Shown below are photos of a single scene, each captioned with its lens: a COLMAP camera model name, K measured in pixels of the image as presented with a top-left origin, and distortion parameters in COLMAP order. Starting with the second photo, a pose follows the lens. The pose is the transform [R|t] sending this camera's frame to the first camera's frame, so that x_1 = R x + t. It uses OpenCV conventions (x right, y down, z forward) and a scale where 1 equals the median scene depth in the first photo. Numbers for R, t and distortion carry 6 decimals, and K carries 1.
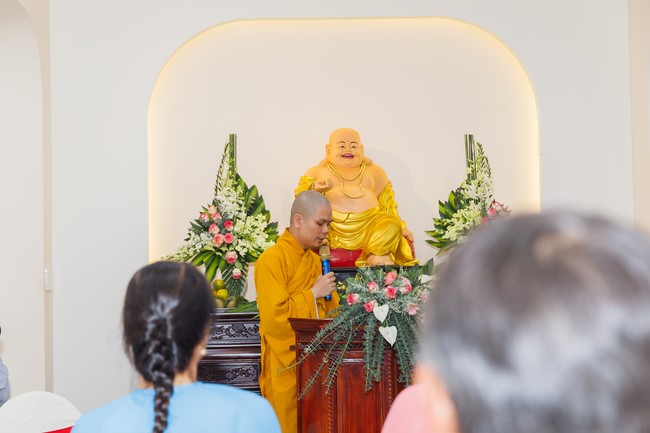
lens RADIAL K [[1370.7, 0, 325.0], [0, 1370.7, 216.5], [0, 0, 1]] dist [0.002779, -0.503230]
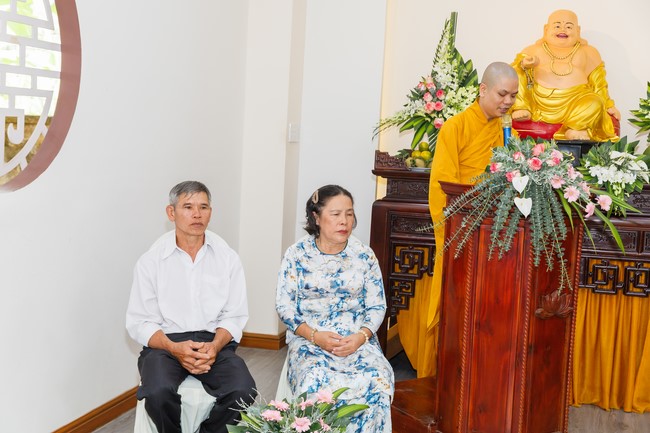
lens RADIAL K [[930.2, 0, 325.0], [0, 930.2, 216.5], [0, 0, 1]] dist [0.016103, -0.023479]
pose [[0.930917, 0.096674, -0.352204, 0.117830], [-0.052938, 0.989865, 0.131778, 0.009837], [0.361374, -0.104030, 0.926600, 0.251921]]
